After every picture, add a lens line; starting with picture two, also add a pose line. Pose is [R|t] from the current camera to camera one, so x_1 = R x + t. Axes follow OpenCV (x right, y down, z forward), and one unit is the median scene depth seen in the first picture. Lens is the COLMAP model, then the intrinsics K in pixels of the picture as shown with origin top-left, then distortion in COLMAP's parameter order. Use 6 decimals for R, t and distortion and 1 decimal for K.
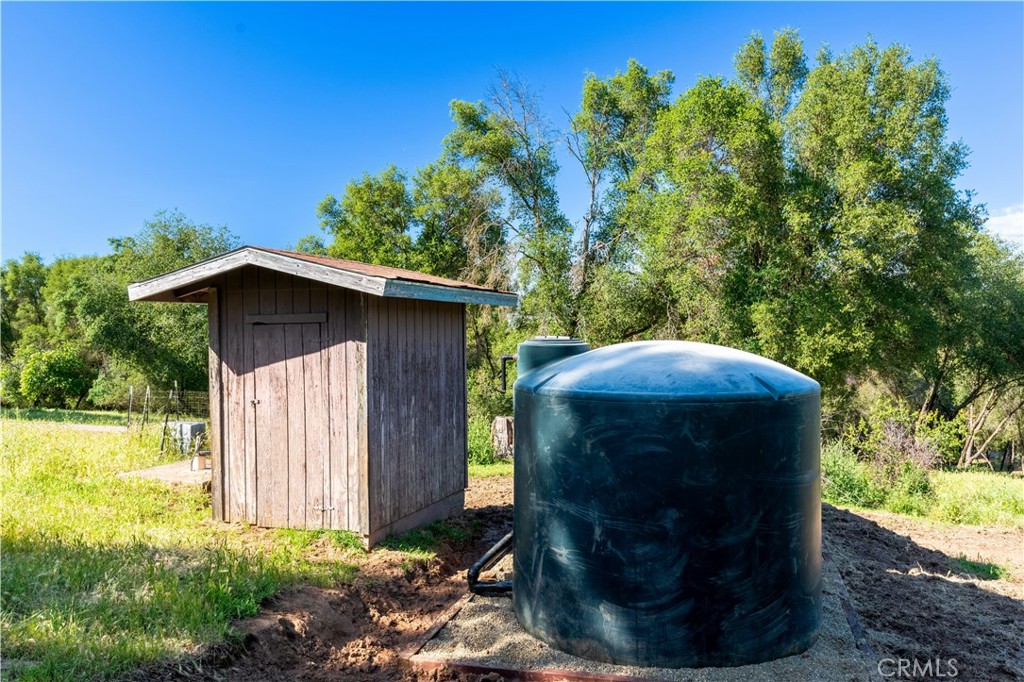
lens RADIAL K [[849.0, 0, 510.9], [0, 849.0, 341.9], [0, 0, 1]] dist [0.006224, 0.001396]
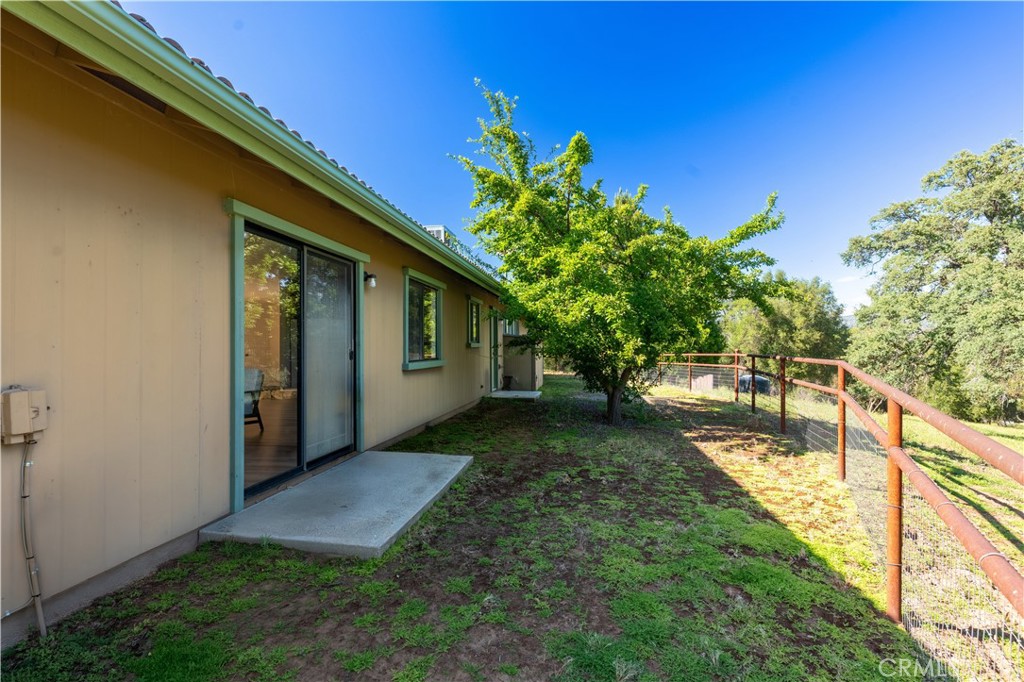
lens RADIAL K [[500.3, 0, 511.4], [0, 500.3, 345.3], [0, 0, 1]] dist [0.004759, -0.000178]
pose [[0.975394, -0.003140, -0.220445, -0.293151], [-0.002412, 0.999687, -0.024912, -0.045992], [0.220454, 0.024831, 0.975081, -1.249006]]
